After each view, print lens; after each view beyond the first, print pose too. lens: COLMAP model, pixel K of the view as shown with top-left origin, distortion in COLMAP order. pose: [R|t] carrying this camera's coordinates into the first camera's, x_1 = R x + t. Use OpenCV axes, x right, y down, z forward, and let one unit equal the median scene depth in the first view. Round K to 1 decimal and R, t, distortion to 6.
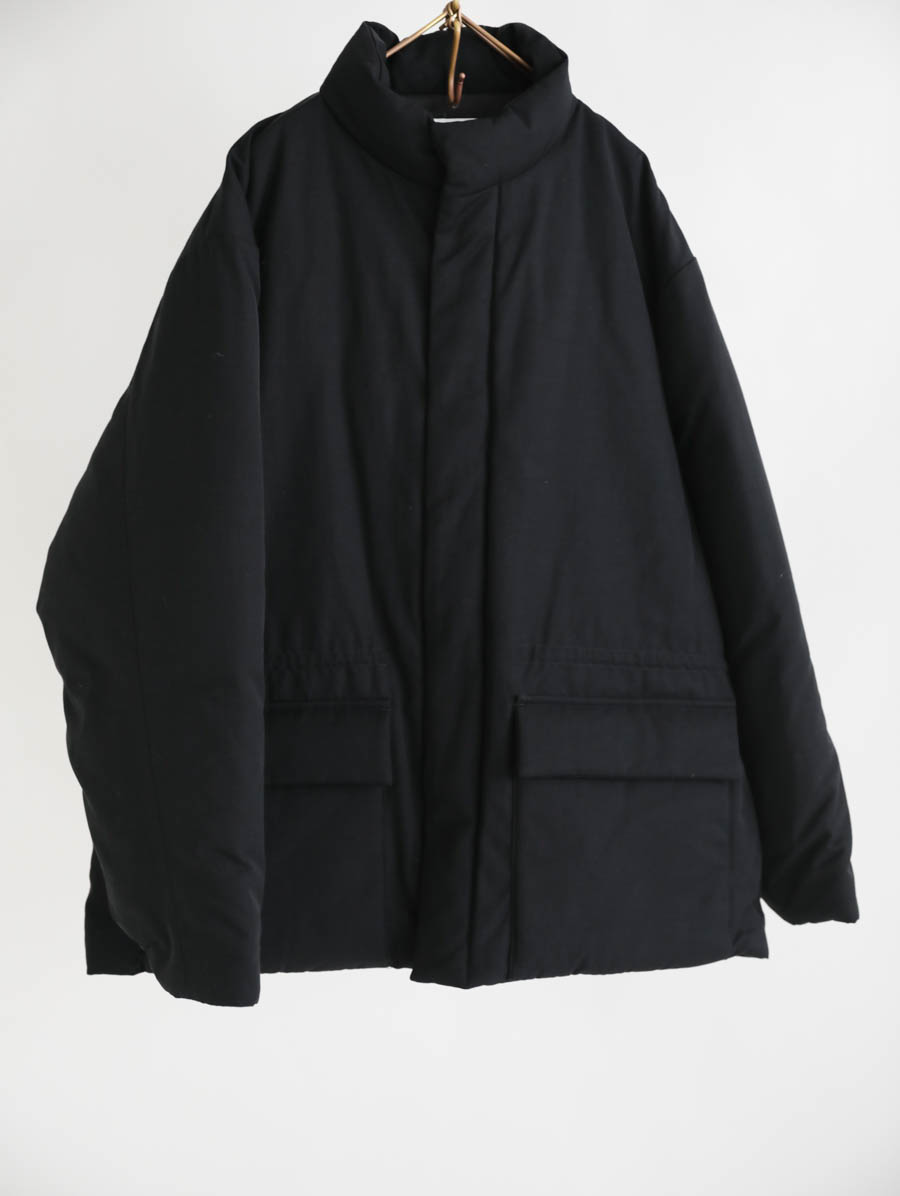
lens RADIAL K [[1794.7, 0, 448.1], [0, 1794.7, 604.9], [0, 0, 1]] dist [0.110054, 0.000000]
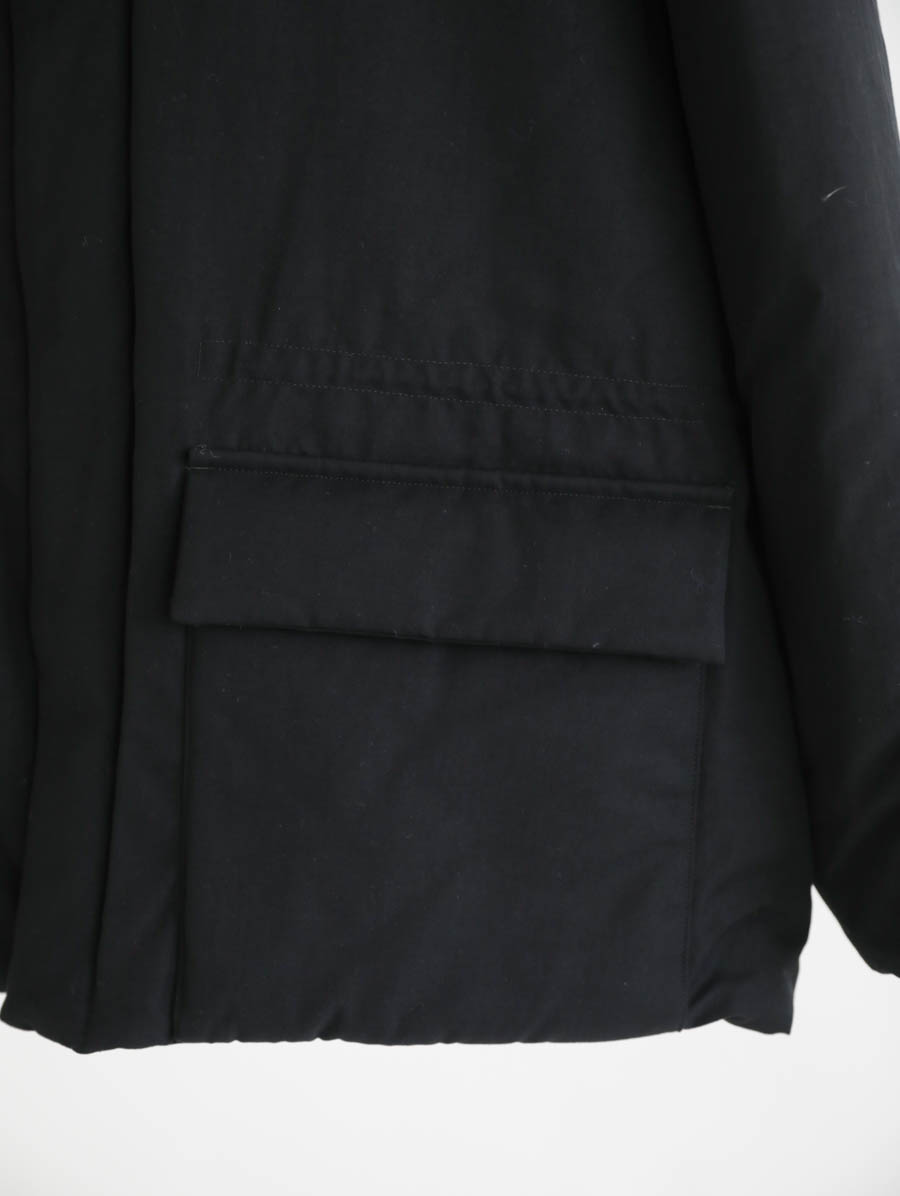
lens RADIAL K [[1794.7, 0, 455.7], [0, 1794.7, 596.1], [0, 0, 1]] dist [0.110054, 0.000000]
pose [[0.961657, 0.062321, -0.267080, 0.224559], [-0.033960, 0.993404, 0.109526, 0.034341], [0.272144, -0.096257, 0.957430, 0.562690]]
